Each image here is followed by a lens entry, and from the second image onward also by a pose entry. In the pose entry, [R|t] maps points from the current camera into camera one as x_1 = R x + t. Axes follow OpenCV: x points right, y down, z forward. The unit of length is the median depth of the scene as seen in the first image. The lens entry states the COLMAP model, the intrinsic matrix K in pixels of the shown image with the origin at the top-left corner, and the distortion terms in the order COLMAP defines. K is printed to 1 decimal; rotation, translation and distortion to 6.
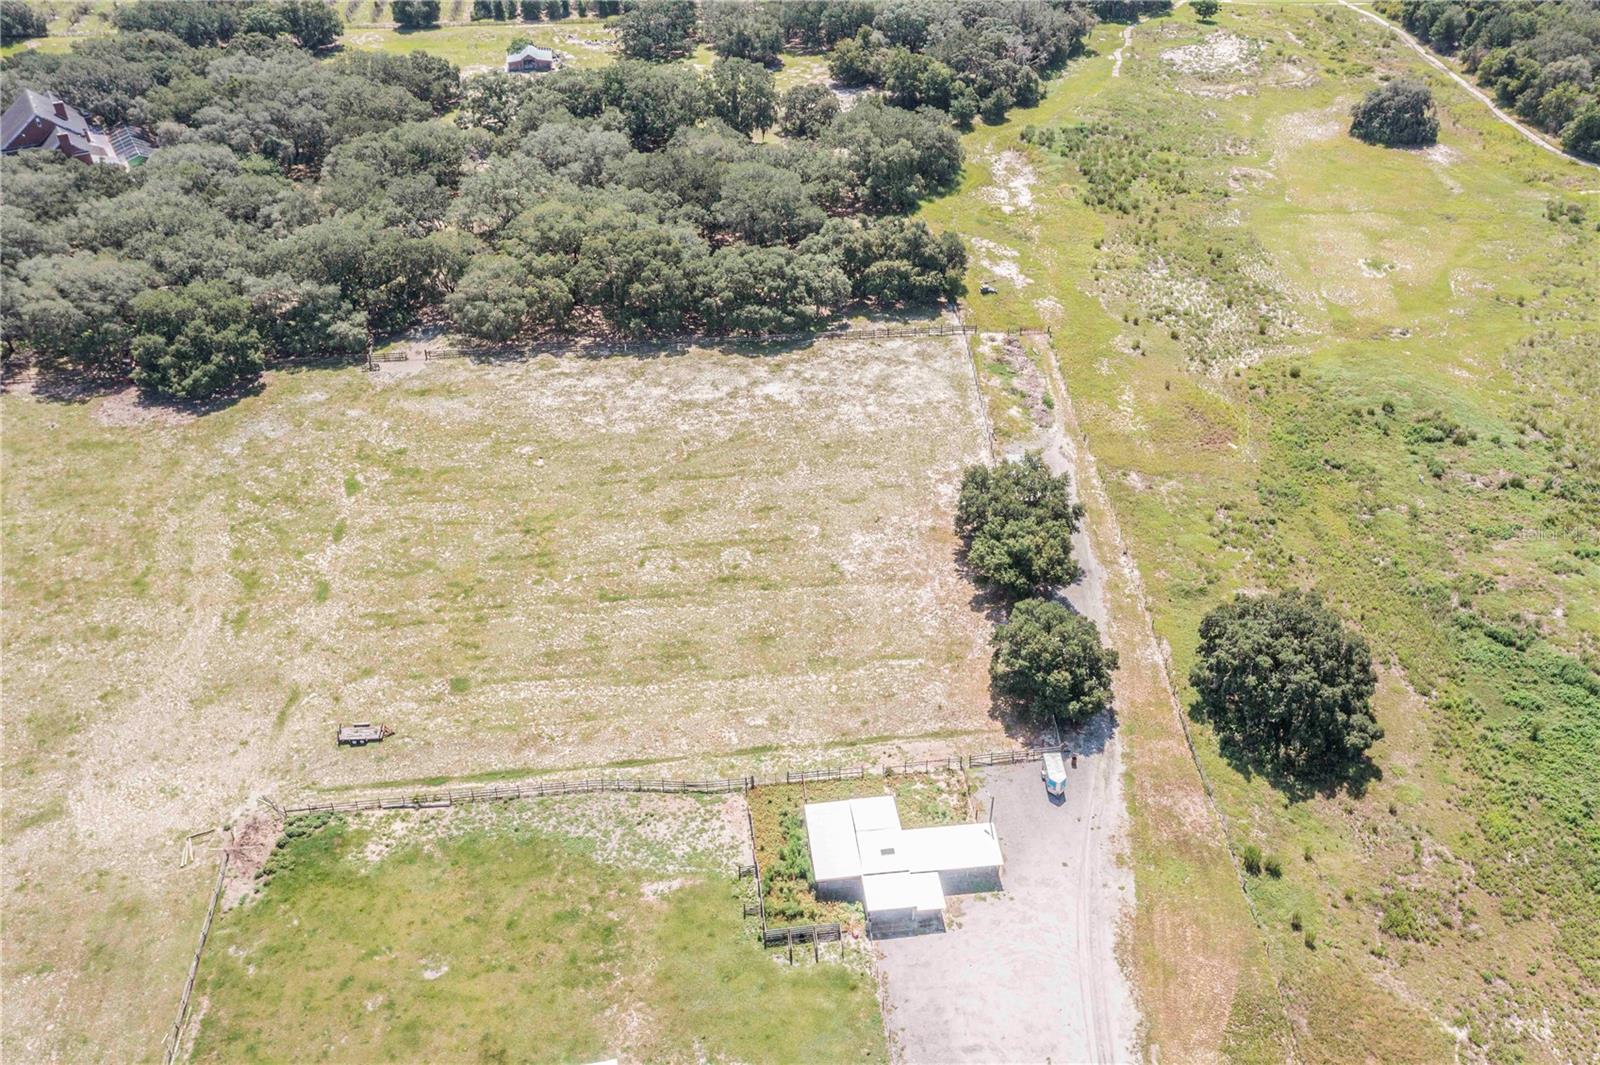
lens RADIAL K [[1309.0, 0, 800.0], [0, 1309.0, 532.5], [0, 0, 1]] dist [0.006759, 0.004008]
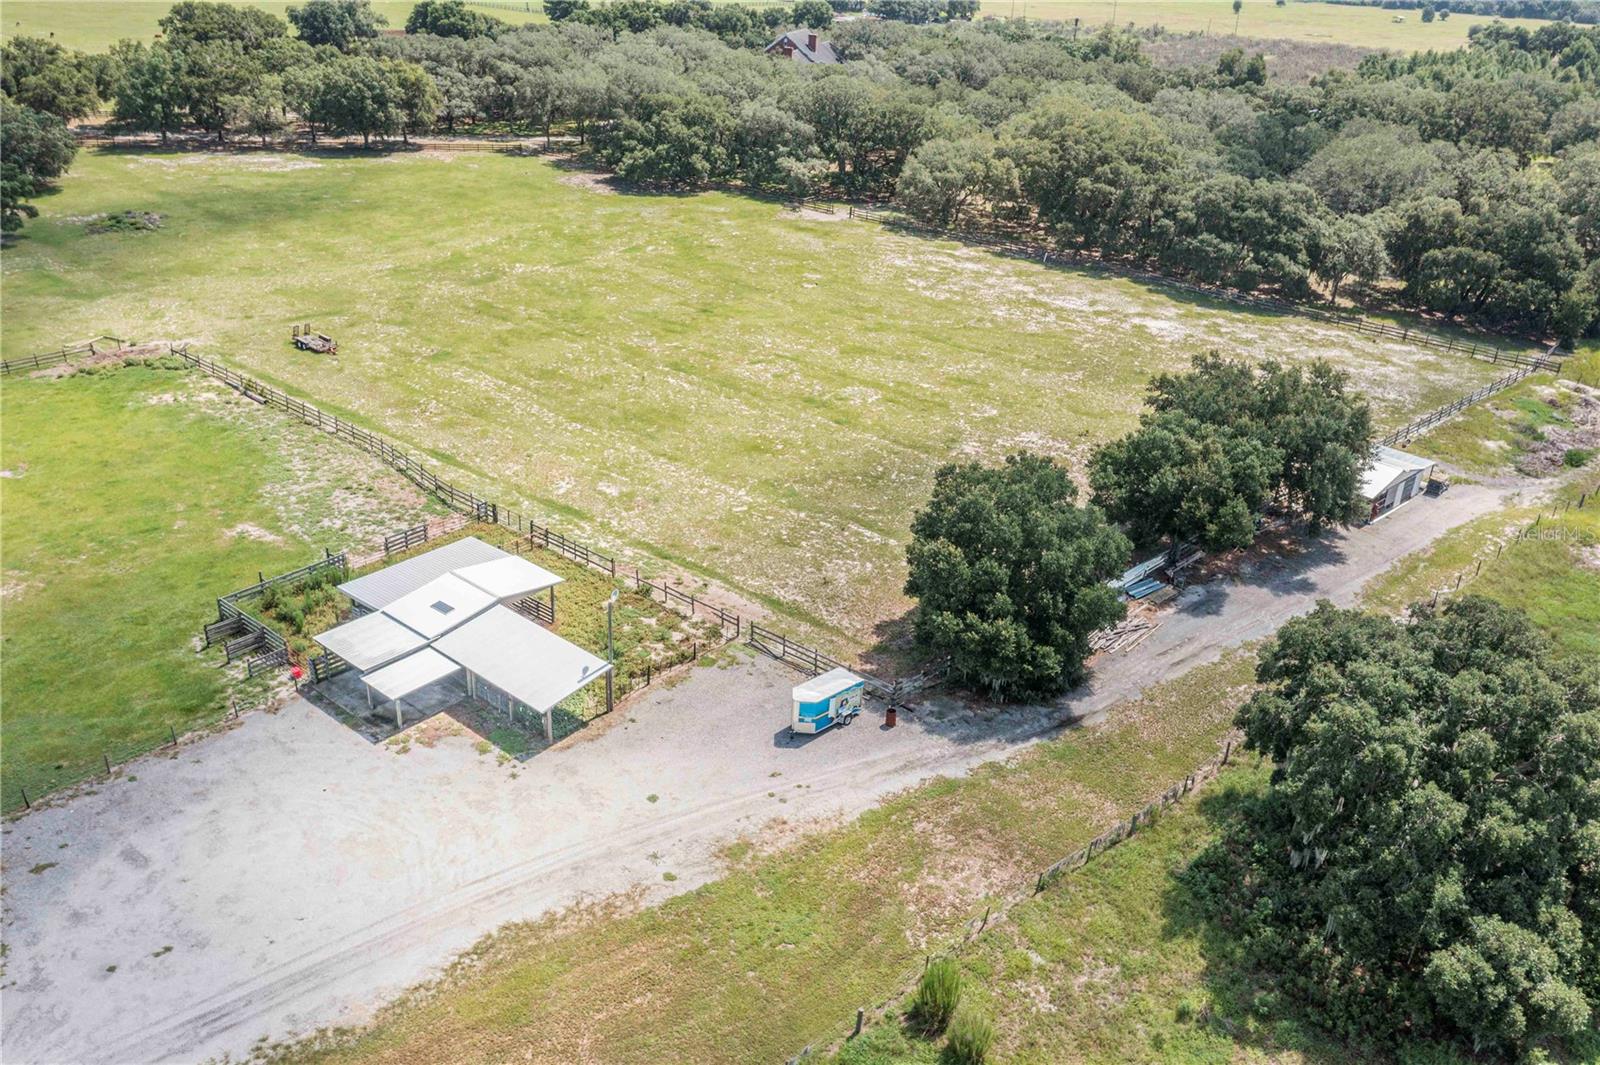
lens RADIAL K [[1271.4, 0, 745.2], [0, 1271.4, 538.4], [0, 0, 1]] dist [-0.001645, 0.004229]
pose [[0.678988, 0.357804, -0.641055, 0.461632], [-0.465162, 0.885224, 0.001400, 0.141423], [0.567979, 0.297244, 0.767493, 0.586992]]
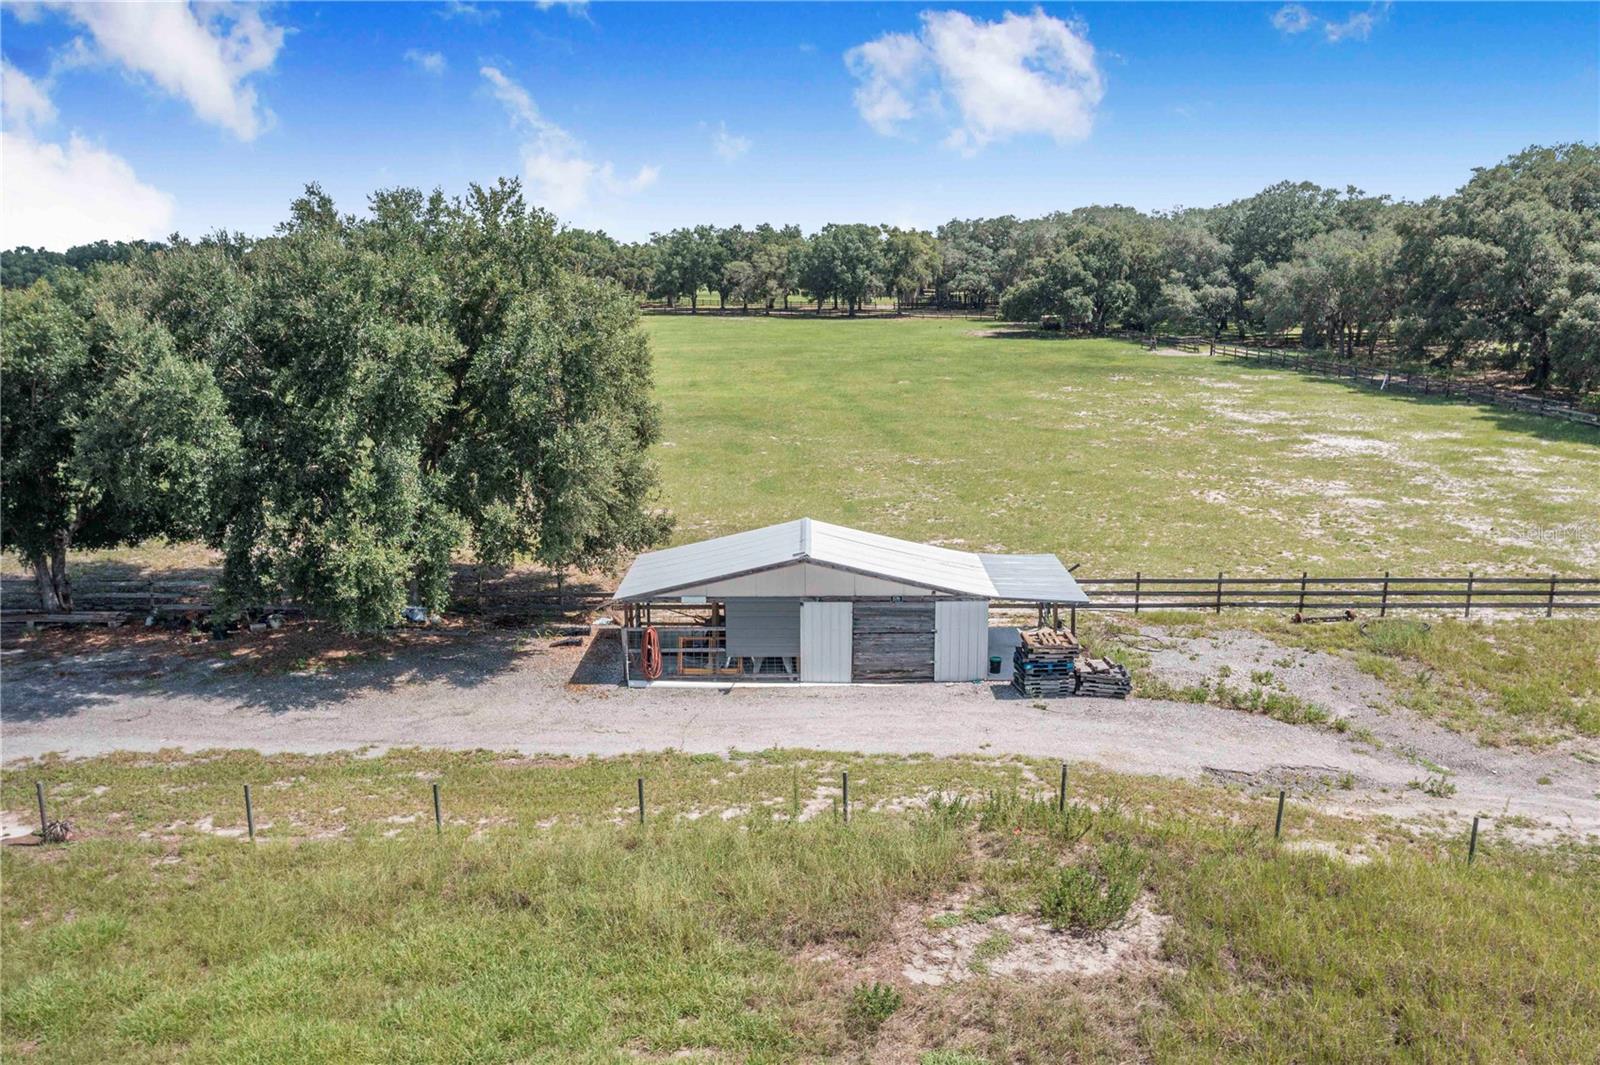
lens RADIAL K [[1271.4, 0, 745.2], [0, 1271.4, 538.4], [0, 0, 1]] dist [-0.001645, 0.004229]
pose [[-0.004182, 0.238697, -0.971085, 0.458968], [-0.576408, 0.792962, 0.197395, -0.098666], [0.817152, 0.560566, 0.134271, 1.278594]]
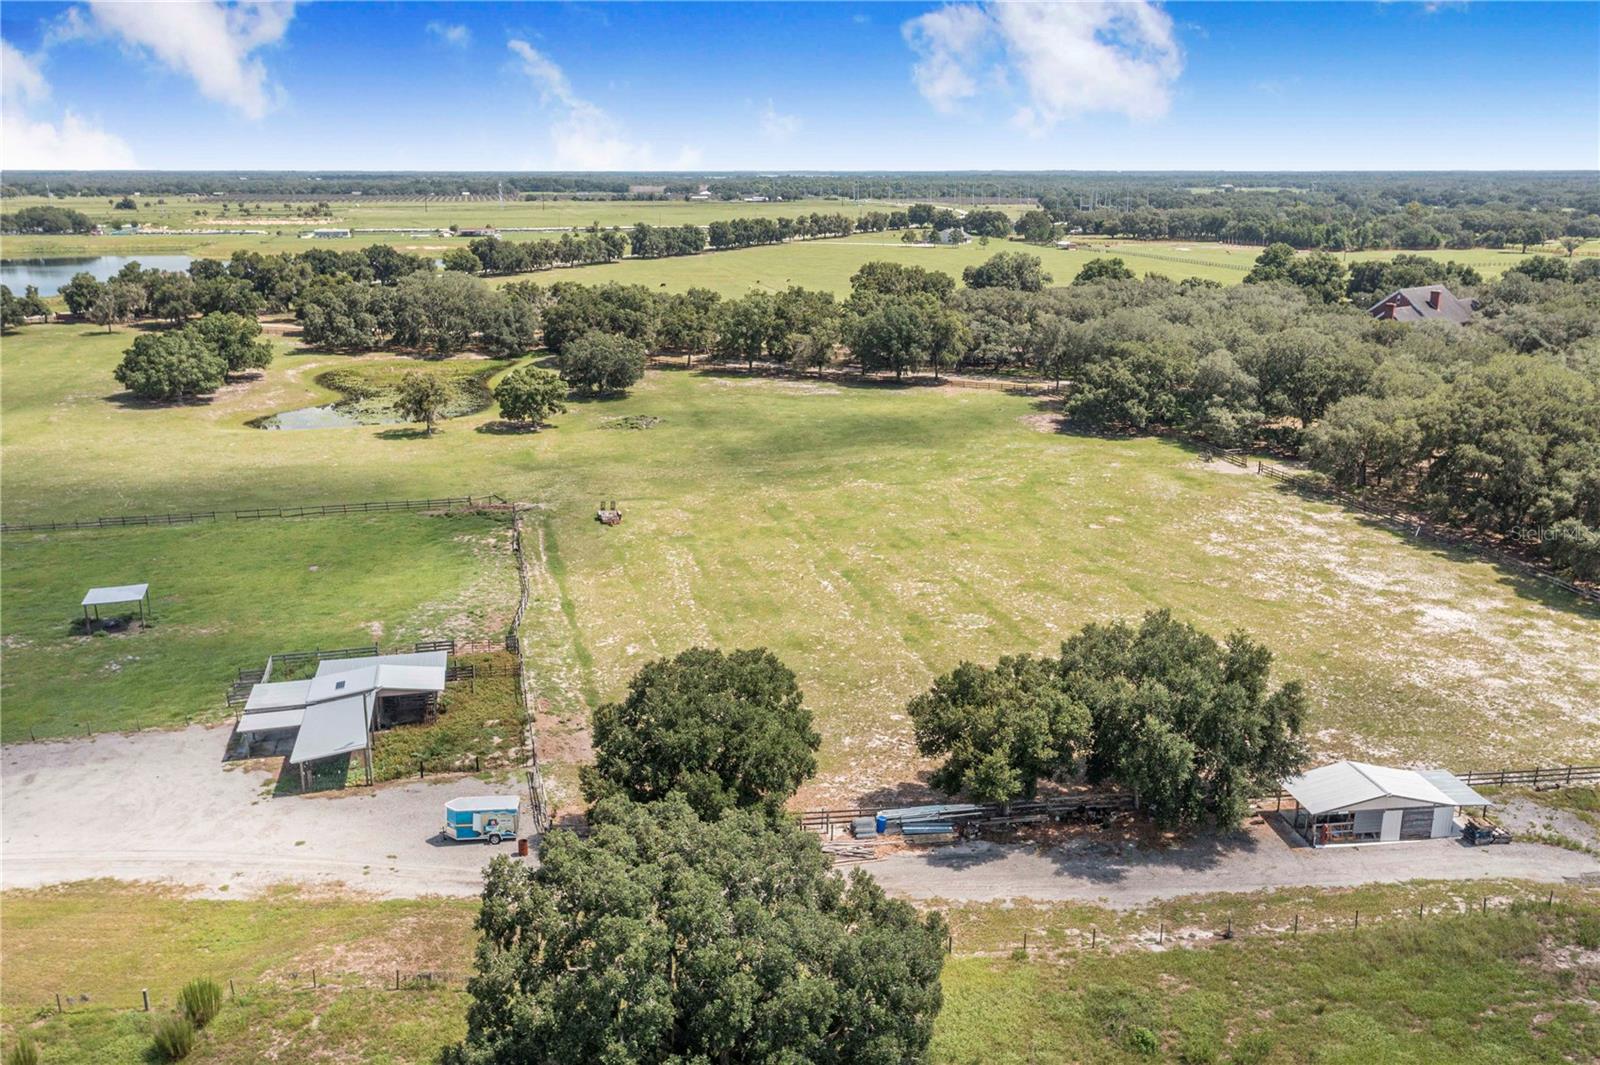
lens RADIAL K [[1271.4, 0, 745.2], [0, 1271.4, 538.4], [0, 0, 1]] dist [-0.001645, 0.004229]
pose [[0.120042, 0.283774, -0.951348, 0.708178], [-0.574363, 0.801470, 0.166594, -0.079095], [0.809751, 0.526420, 0.259199, 0.887146]]
